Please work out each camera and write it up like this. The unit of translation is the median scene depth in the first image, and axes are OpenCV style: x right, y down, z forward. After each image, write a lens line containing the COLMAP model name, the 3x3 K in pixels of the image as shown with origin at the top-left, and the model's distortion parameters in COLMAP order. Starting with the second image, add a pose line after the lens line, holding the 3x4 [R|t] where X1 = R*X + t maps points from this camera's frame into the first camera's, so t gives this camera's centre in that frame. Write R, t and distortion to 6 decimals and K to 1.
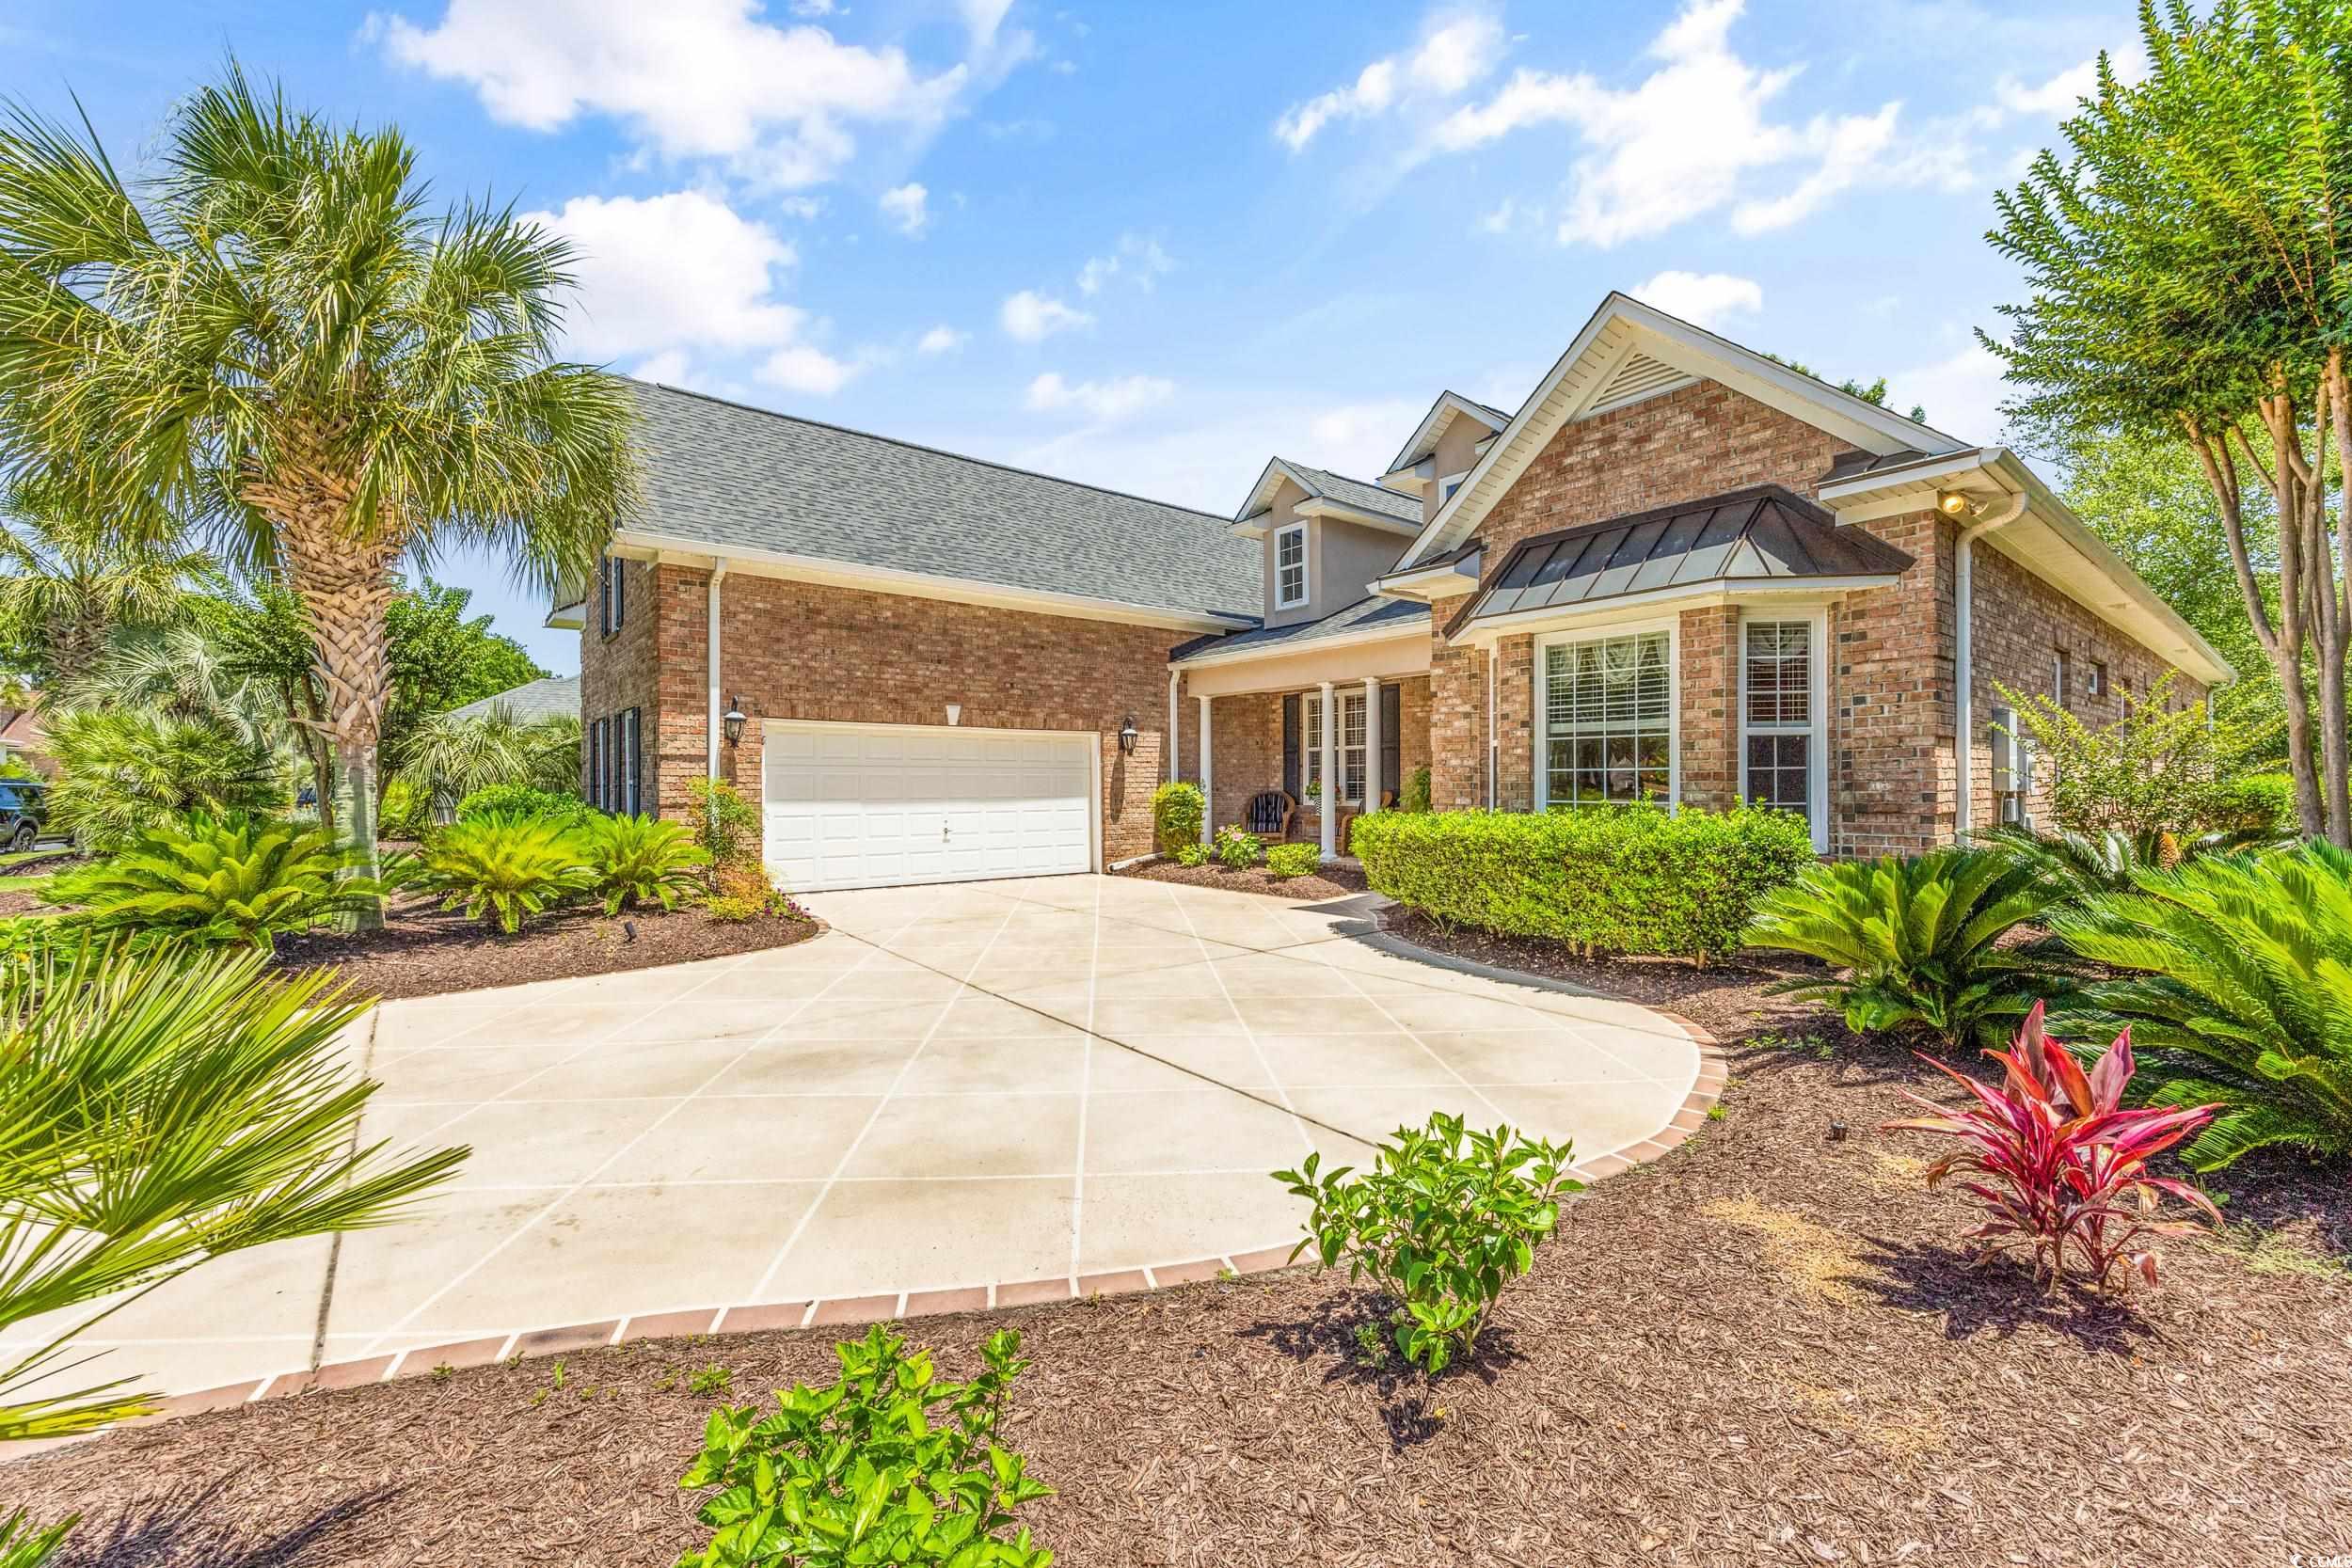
lens RADIAL K [[938.0, 0, 1175.3], [0, 938.0, 777.7], [0, 0, 1]] dist [-0.003724, 0.000554]
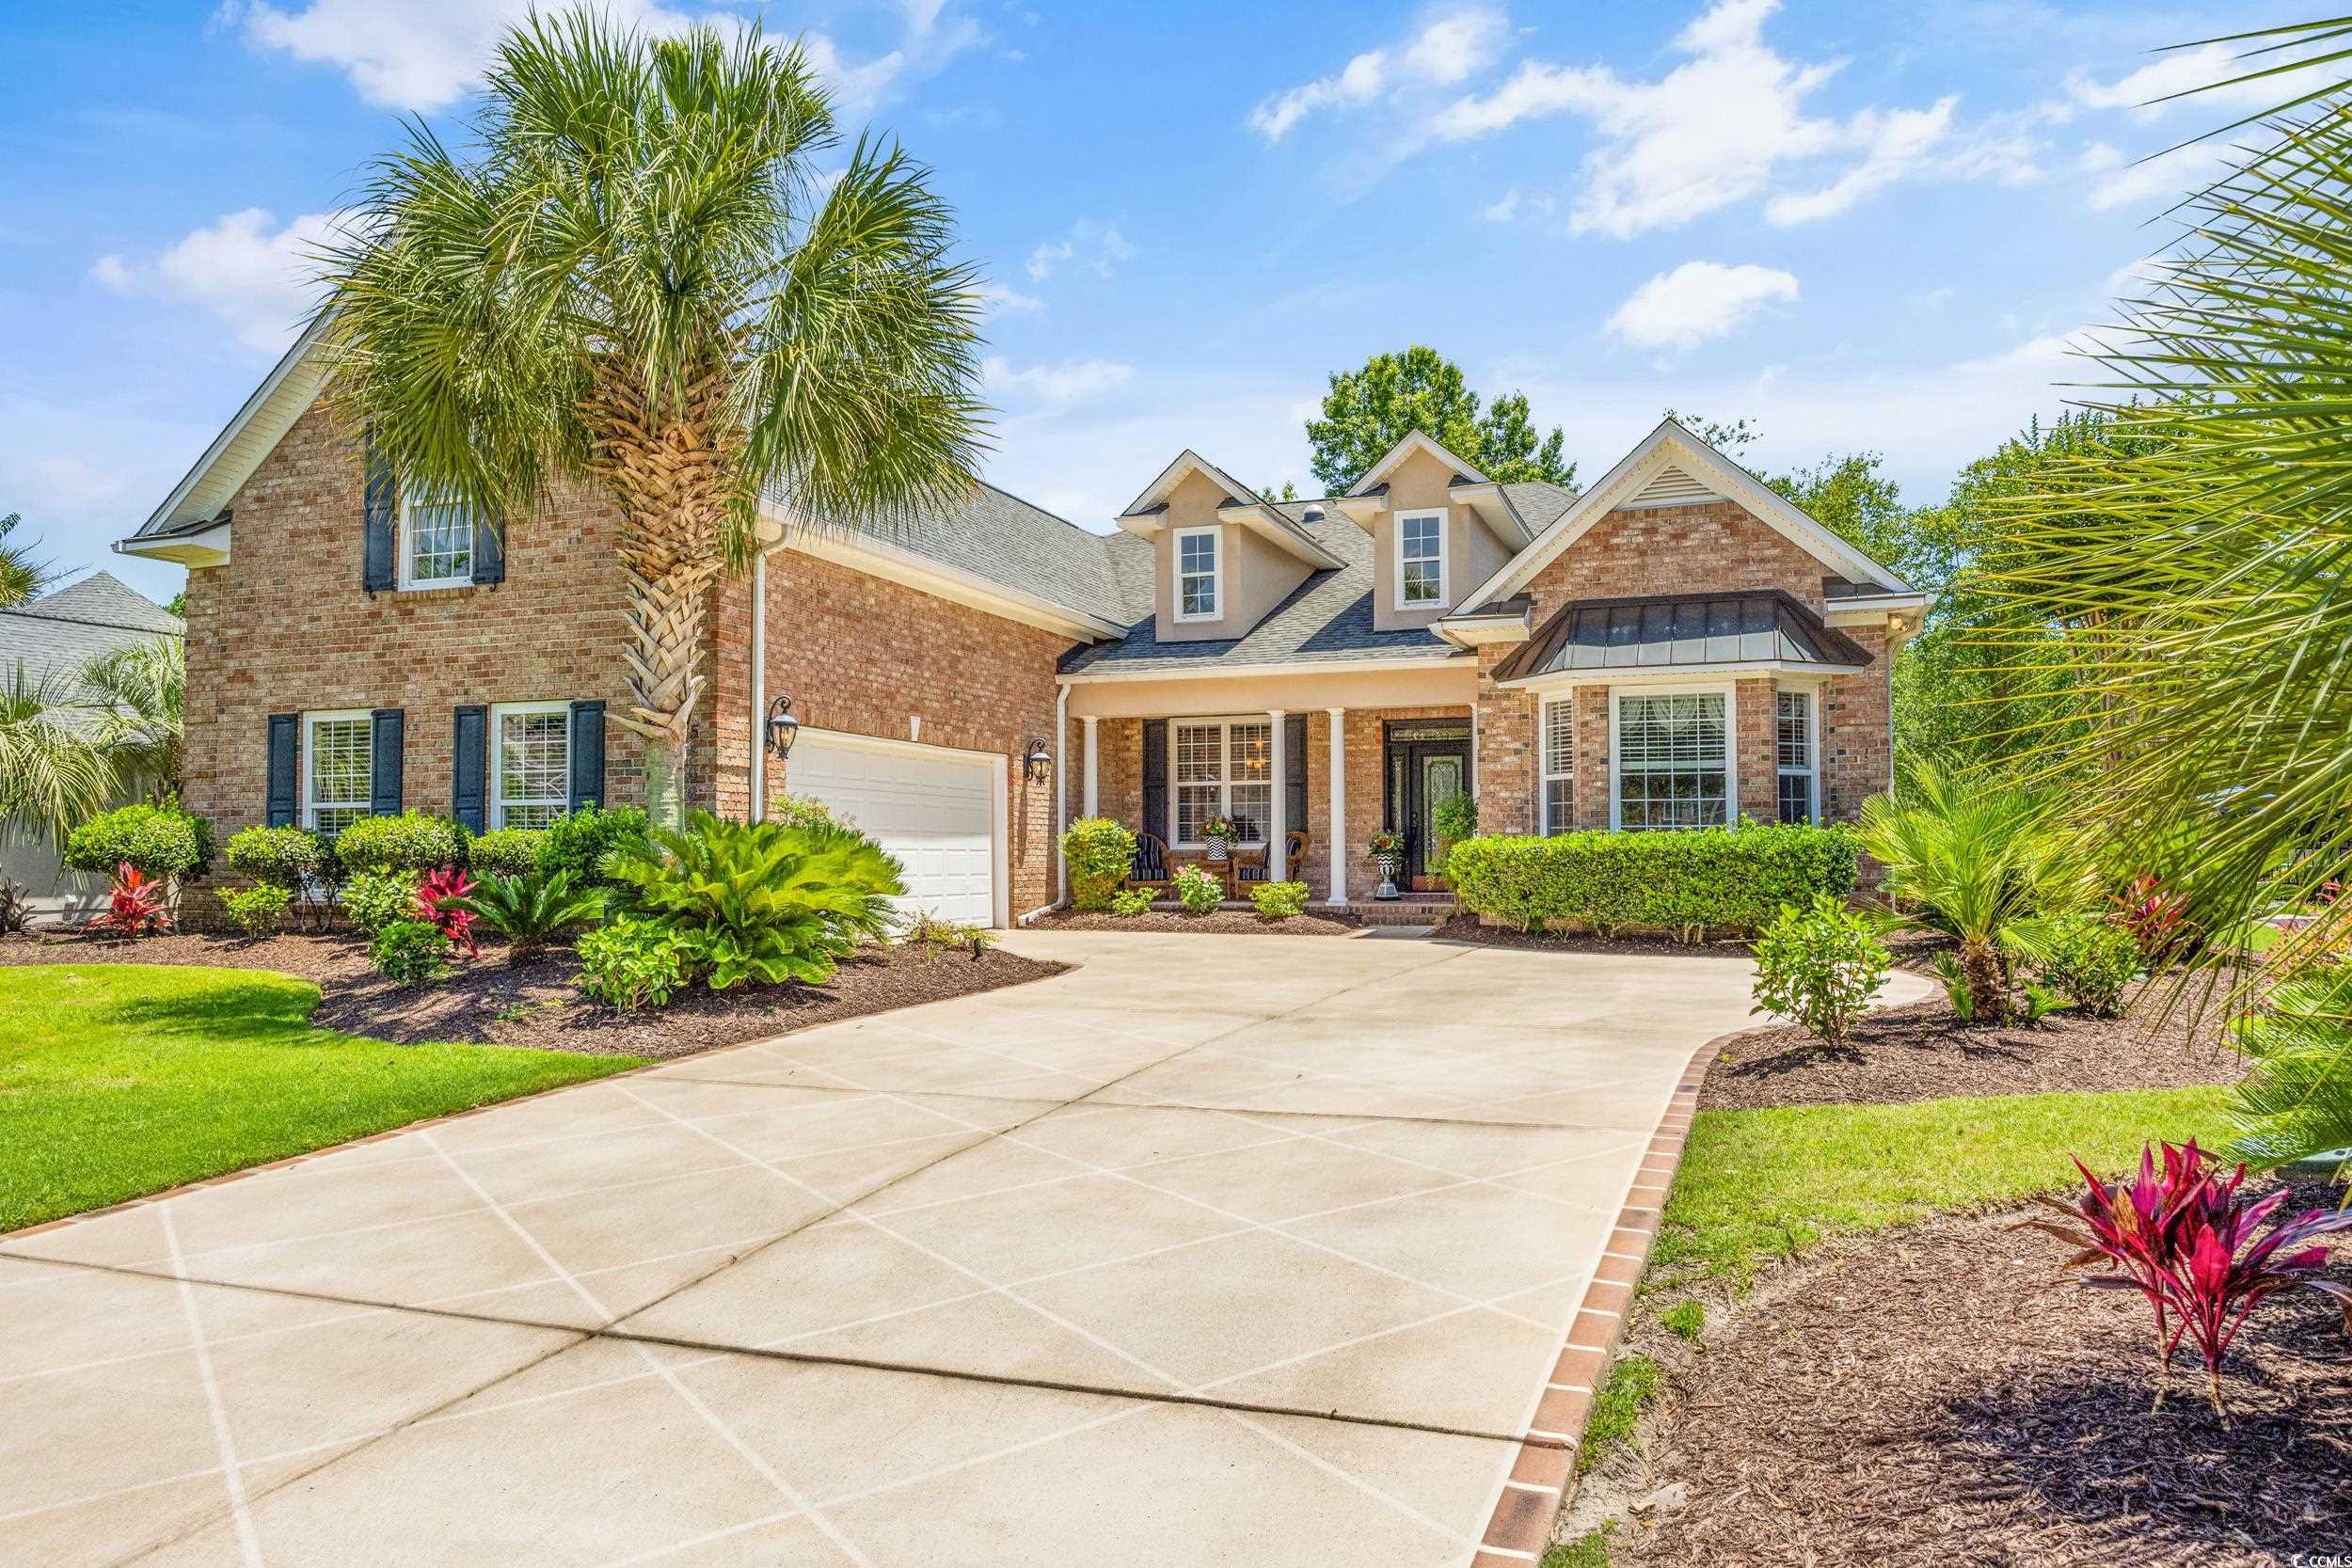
lens RADIAL K [[1571.0, 0, 1175.9], [0, 1571.0, 791.3], [0, 0, 1]] dist [-0.023344, -0.000975]
pose [[0.857455, 0.023064, 0.514042, -1.055998], [-0.003521, 0.999235, -0.038961, 0.056947], [-0.514547, 0.031598, 0.856880, -0.398044]]
